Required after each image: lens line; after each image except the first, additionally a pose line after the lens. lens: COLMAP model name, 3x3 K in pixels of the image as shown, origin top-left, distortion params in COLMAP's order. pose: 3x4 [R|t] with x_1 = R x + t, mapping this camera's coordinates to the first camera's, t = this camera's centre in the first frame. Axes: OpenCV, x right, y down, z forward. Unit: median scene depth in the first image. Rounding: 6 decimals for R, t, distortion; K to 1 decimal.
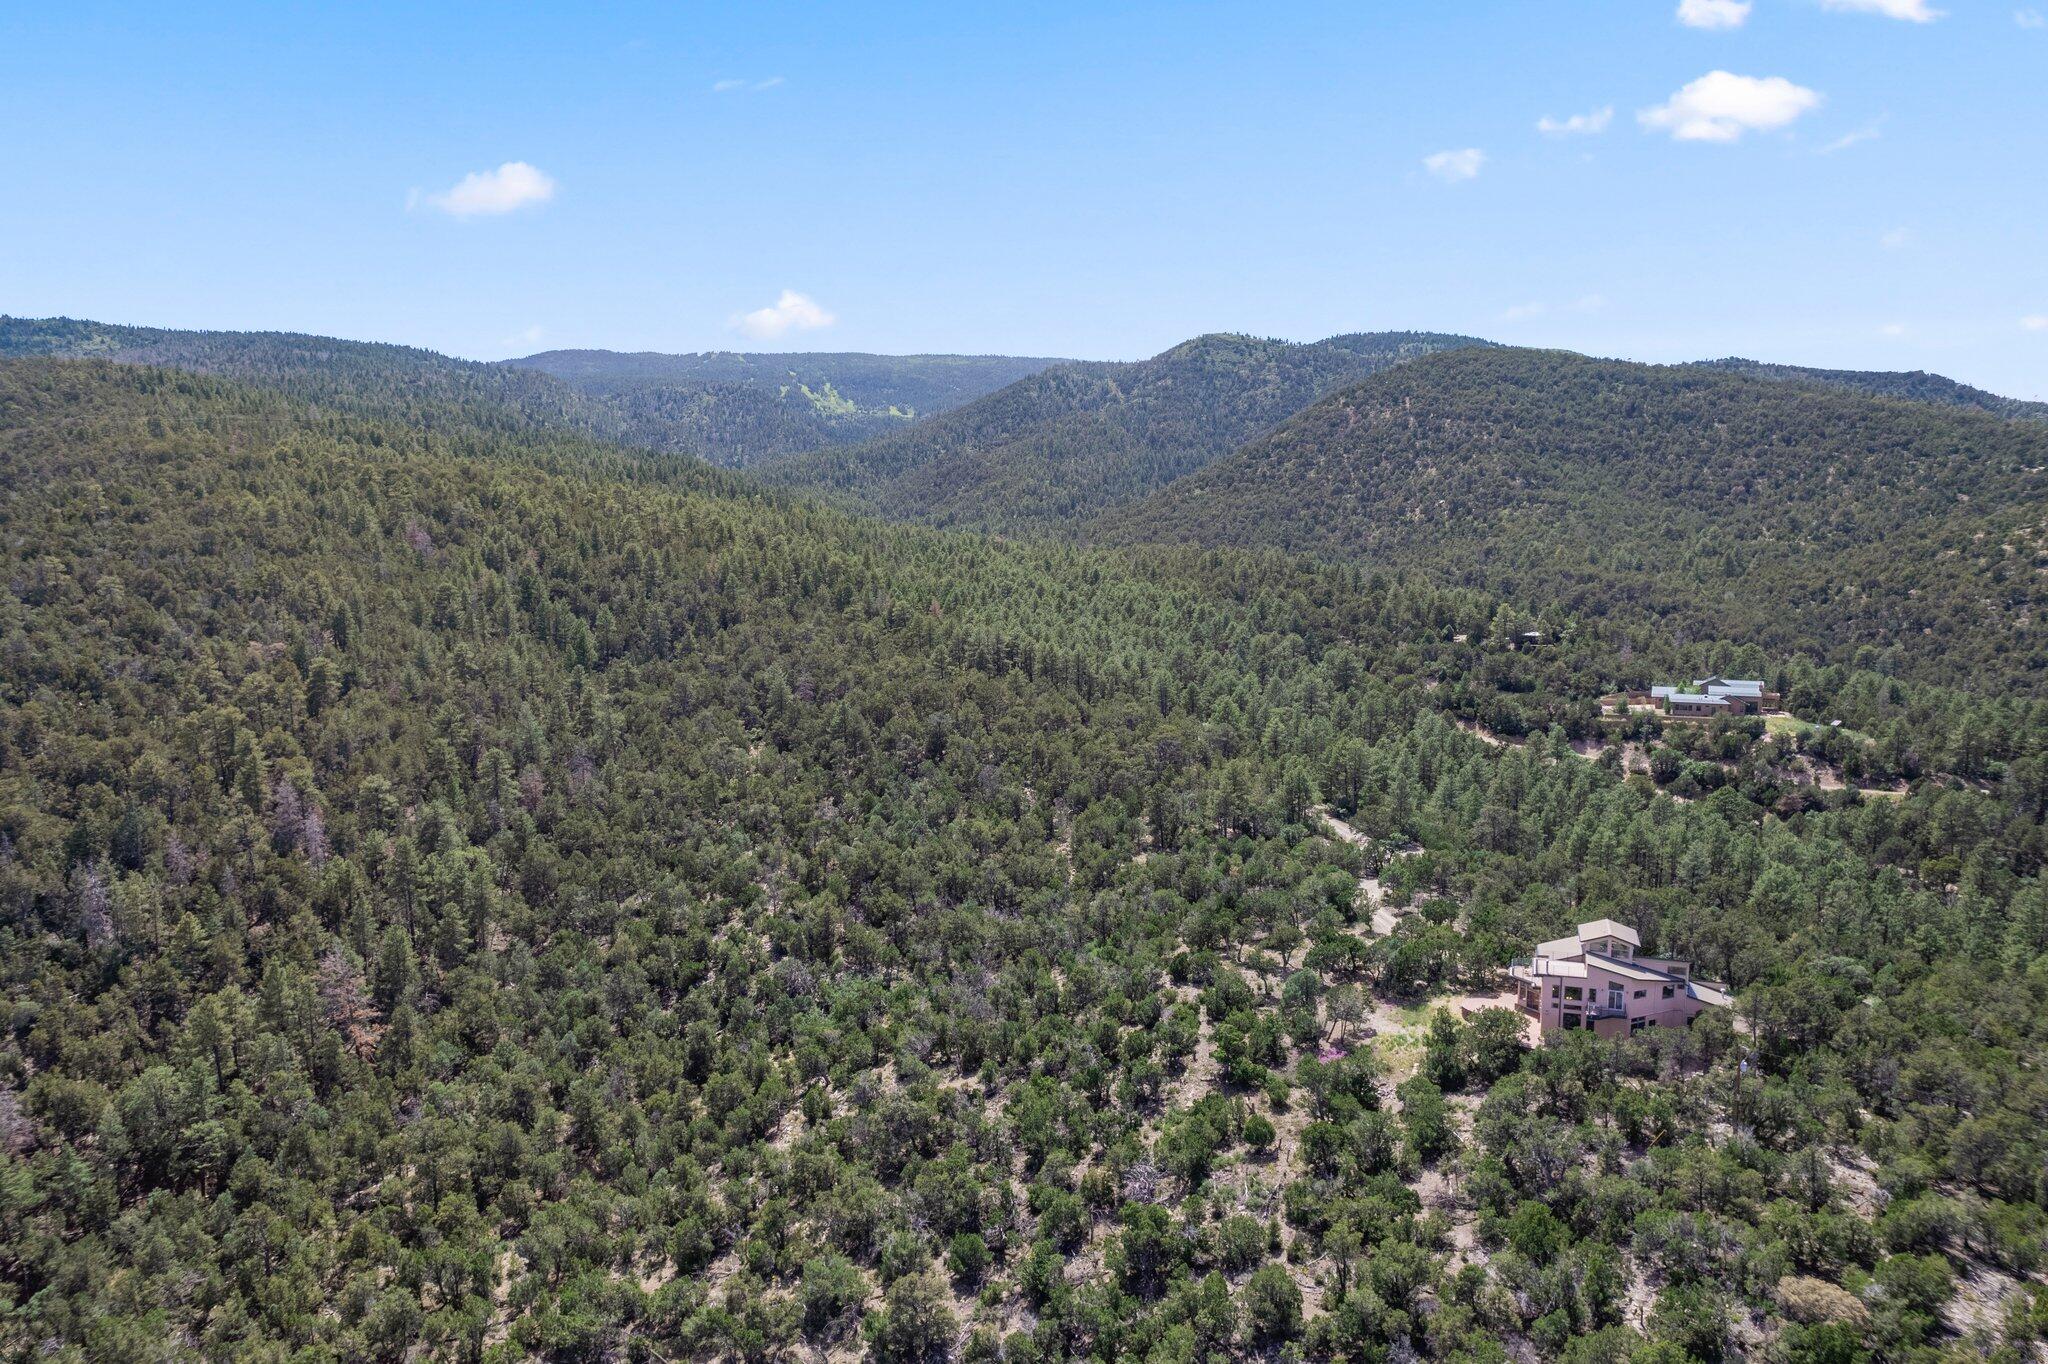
lens RADIAL K [[1301.4, 0, 1017.8], [0, 1301.4, 693.2], [0, 0, 1]] dist [-0.085914, 0.075454]
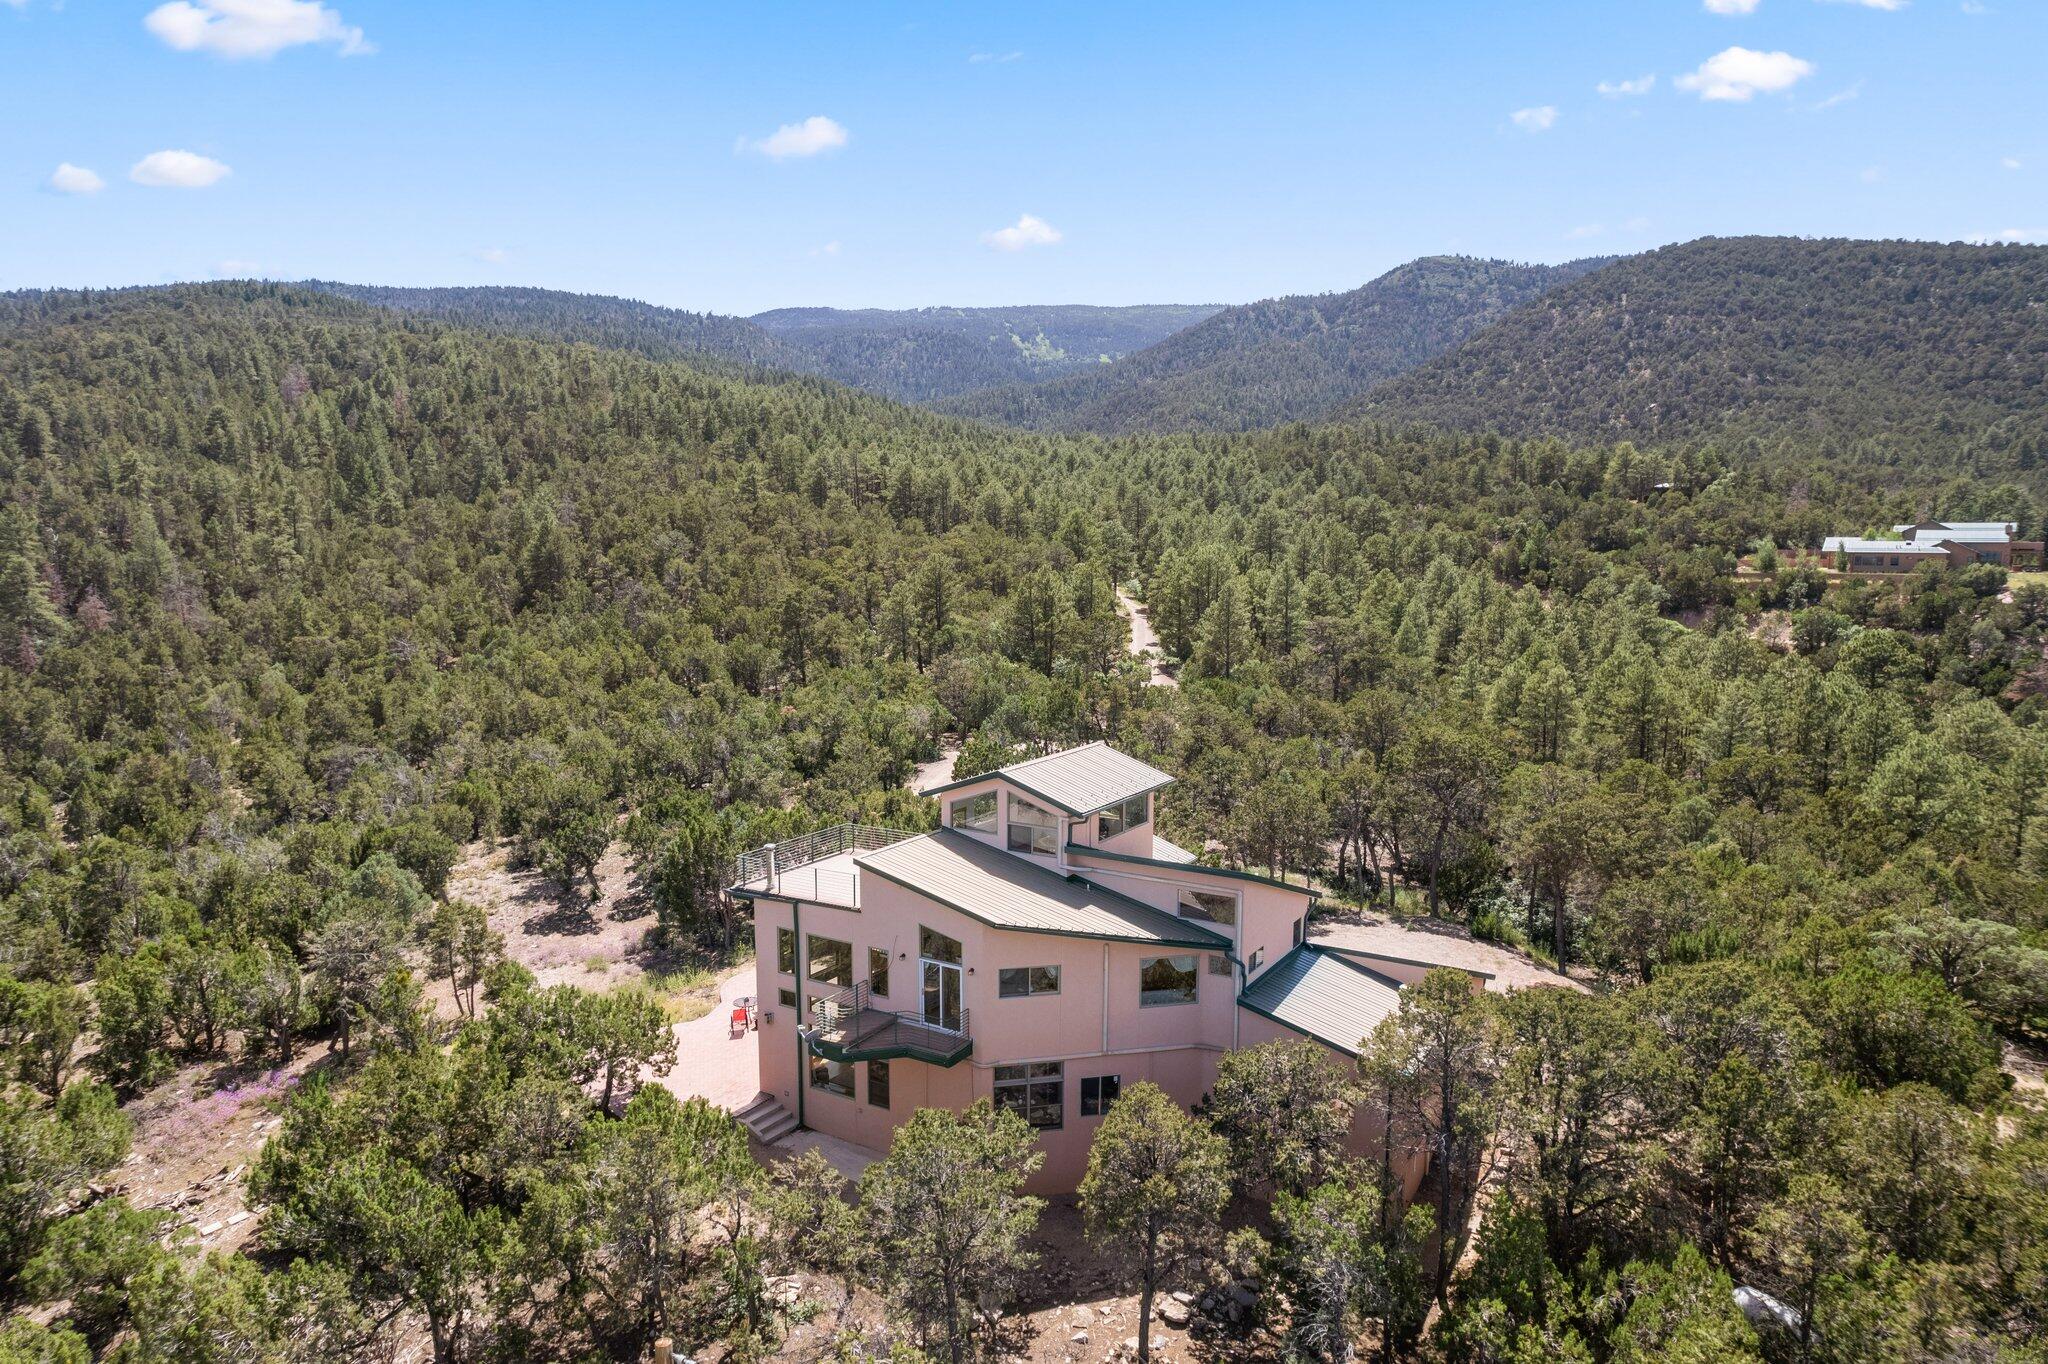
lens RADIAL K [[1306.2, 0, 1017.2], [0, 1306.2, 692.7], [0, 0, 1]] dist [-0.105247, 0.097503]
pose [[0.983750, 0.023550, -0.177994, 0.065920], [-0.018690, 0.999407, 0.028929, 0.020561], [0.178570, -0.025132, 0.983606, 0.090122]]
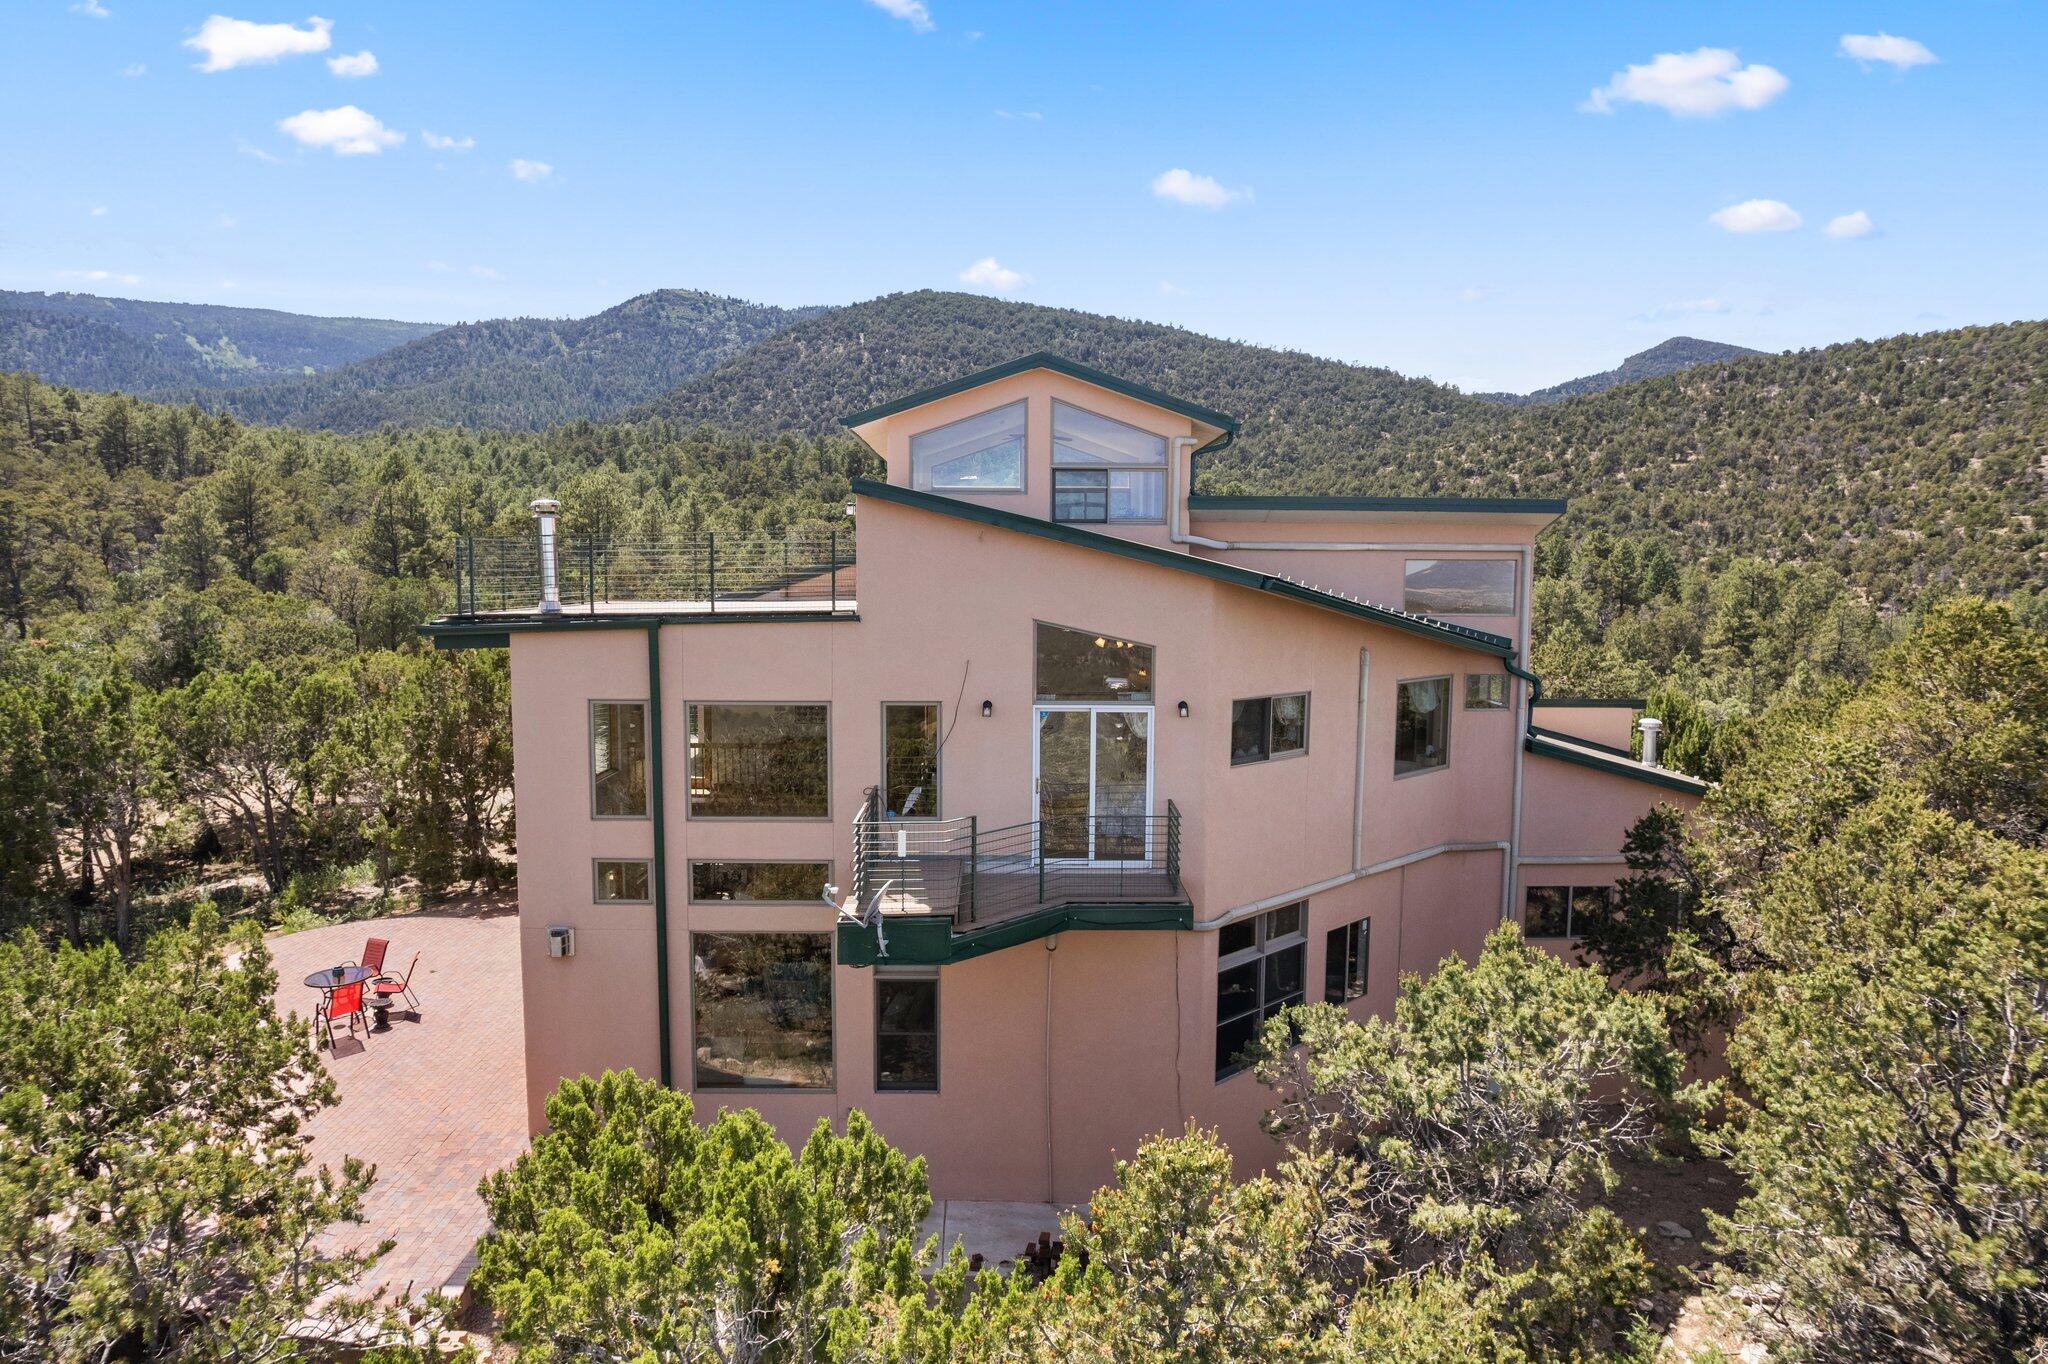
lens RADIAL K [[1301.4, 0, 1017.8], [0, 1301.4, 693.2], [0, 0, 1]] dist [-0.085914, 0.075454]
pose [[0.925212, -0.030487, 0.378223, 0.051469], [0.030776, 0.999512, 0.005283, 0.028584], [-0.378199, 0.006753, 0.925700, 0.110257]]
